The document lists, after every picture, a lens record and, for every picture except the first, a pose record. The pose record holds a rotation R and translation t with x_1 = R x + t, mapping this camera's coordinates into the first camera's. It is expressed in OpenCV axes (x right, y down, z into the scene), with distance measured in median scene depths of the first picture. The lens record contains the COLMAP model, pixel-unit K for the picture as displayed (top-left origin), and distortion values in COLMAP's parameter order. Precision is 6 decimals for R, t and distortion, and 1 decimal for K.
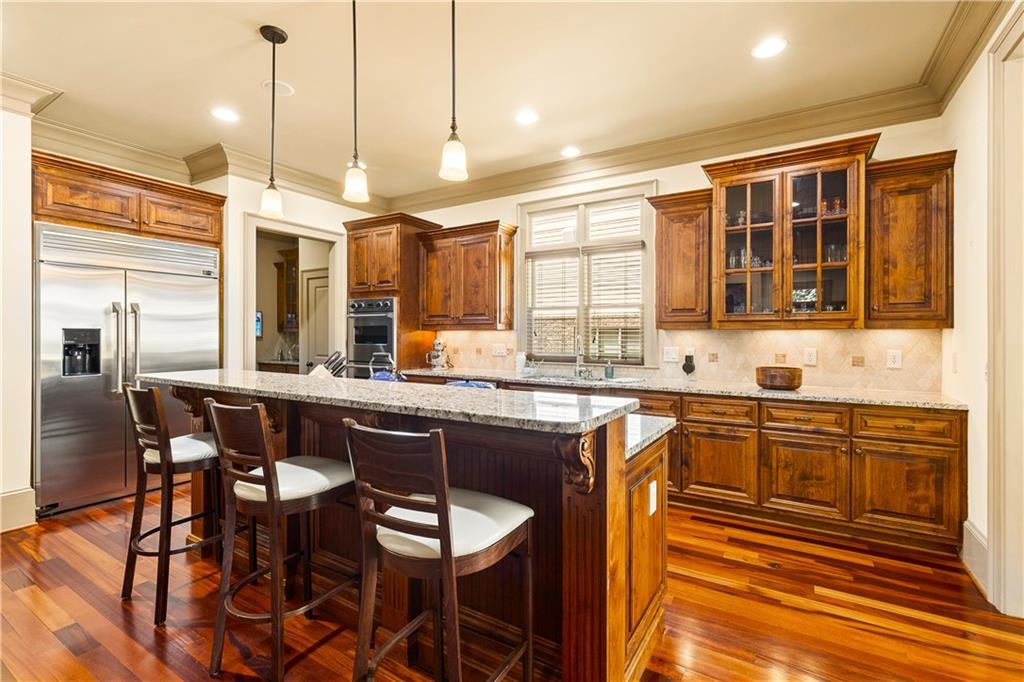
lens RADIAL K [[467.8, 0, 510.4], [0, 467.8, 336.9], [0, 0, 1]] dist [0.009419, -0.002379]
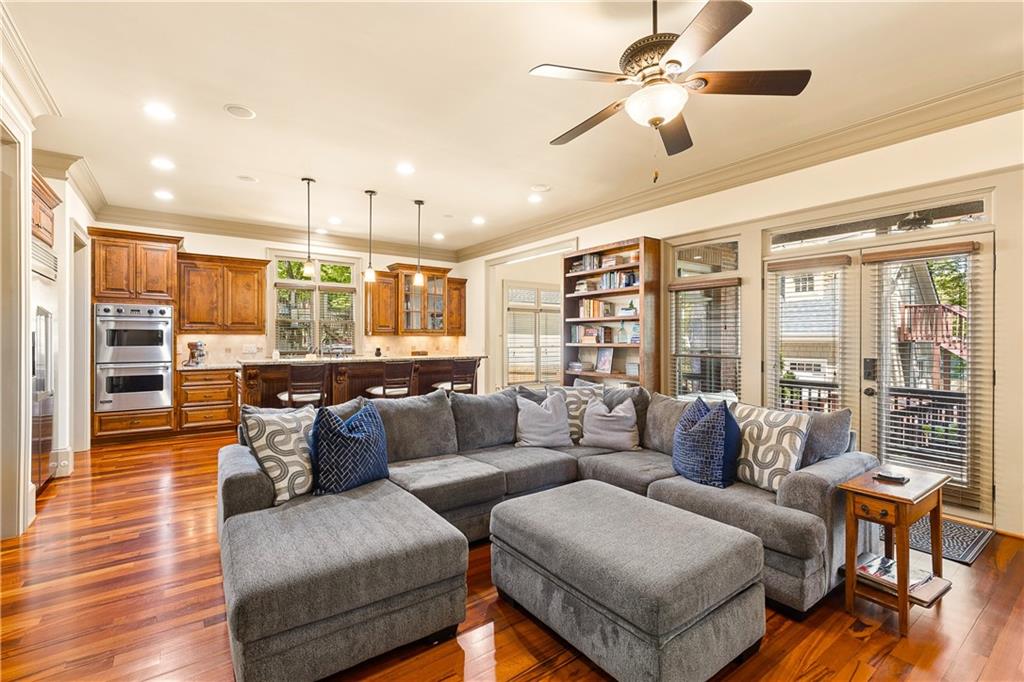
lens RADIAL K [[467.8, 0, 527.5], [0, 467.8, 333.5], [0, 0, 1]] dist [0.009419, -0.002379]
pose [[0.346070, 0.007811, 0.938176, -1.463498], [0.000254, 0.999965, -0.008419, -0.007623], [-0.938209, 0.003152, 0.346055, -0.356679]]
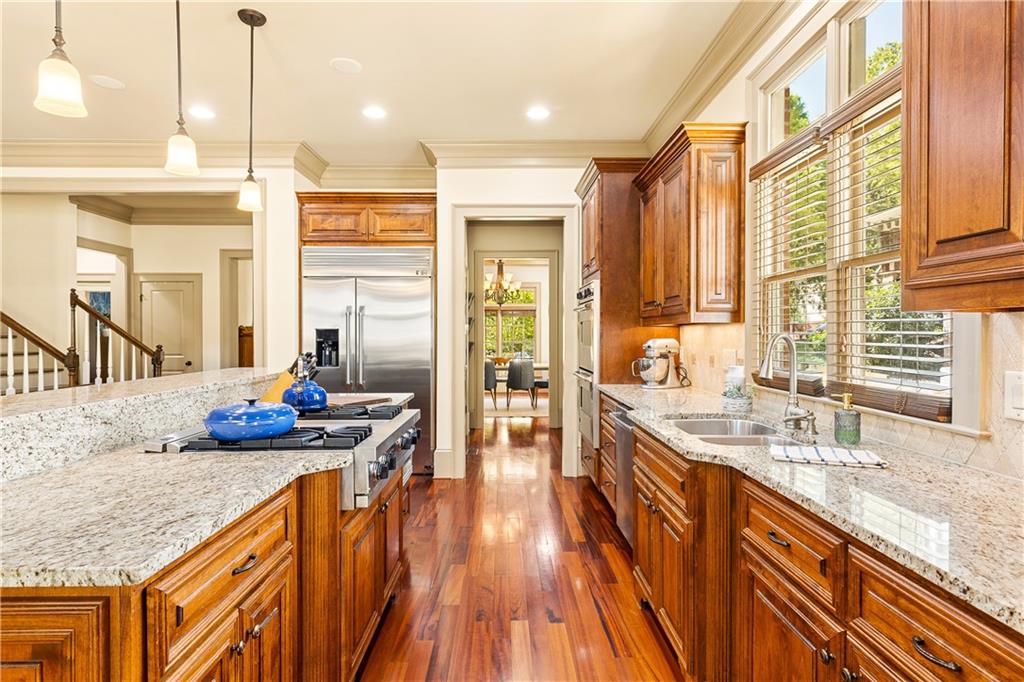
lens RADIAL K [[544.9, 0, 515.5], [0, 544.9, 338.3], [0, 0, 1]] dist [-0.000397, -0.000182]
pose [[0.536690, 0.004417, -0.843768, 0.527595], [-0.000860, 0.999989, 0.004688, -0.000733], [0.843779, -0.001790, 0.536688, 0.632499]]
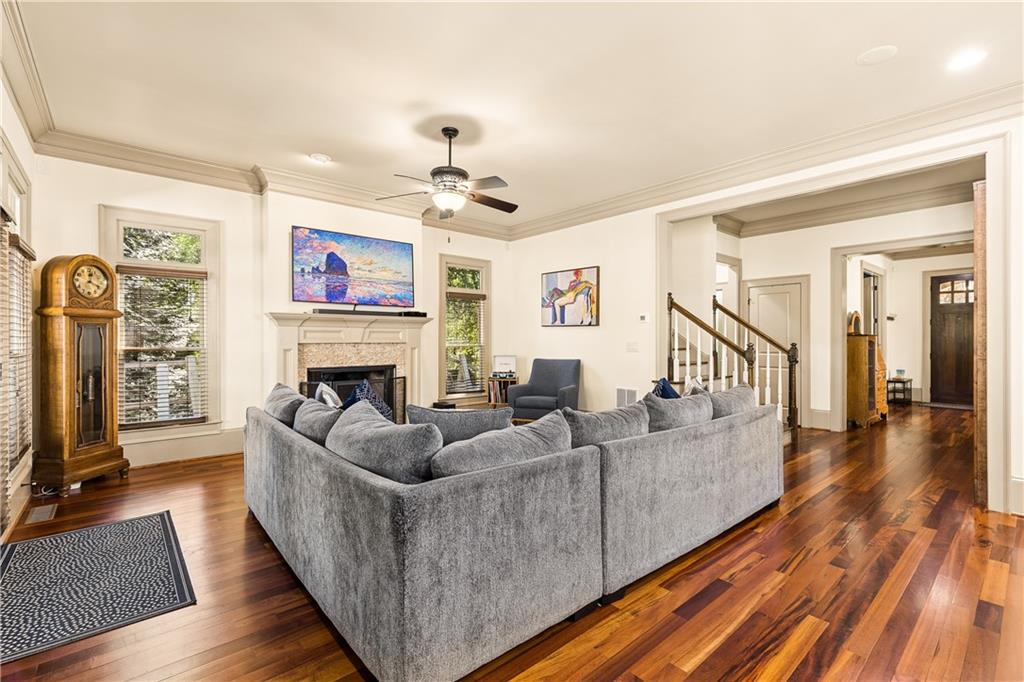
lens RADIAL K [[462.7, 0, 514.7], [0, 462.7, 339.3], [0, 0, 1]] dist [0.003158, 0.000457]
pose [[-0.292999, 0.001748, -0.956111, 0.224455], [-0.001489, 0.999996, 0.002285, 0.015076], [0.956111, 0.002093, -0.292996, 0.185537]]
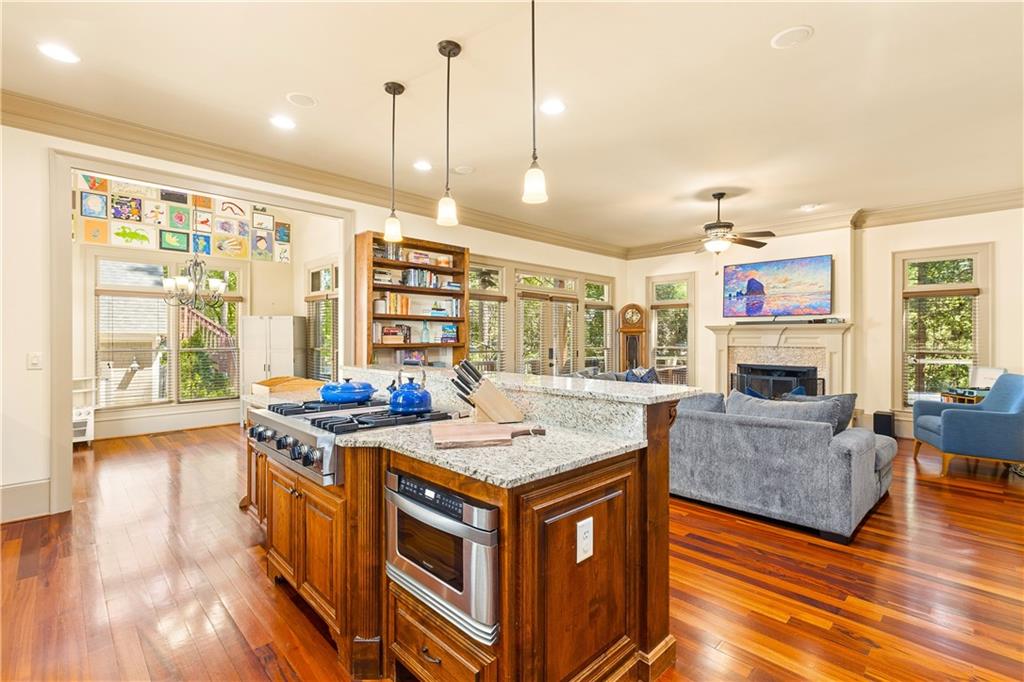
lens RADIAL K [[467.8, 0, 506.3], [0, 467.8, 337.0], [0, 0, 1]] dist [0.009419, -0.002379]
pose [[-0.968975, -0.001136, 0.247155, -0.494925], [-0.001755, 0.999996, -0.002282, -0.002231], [-0.247151, -0.002645, -0.968973, 1.394125]]
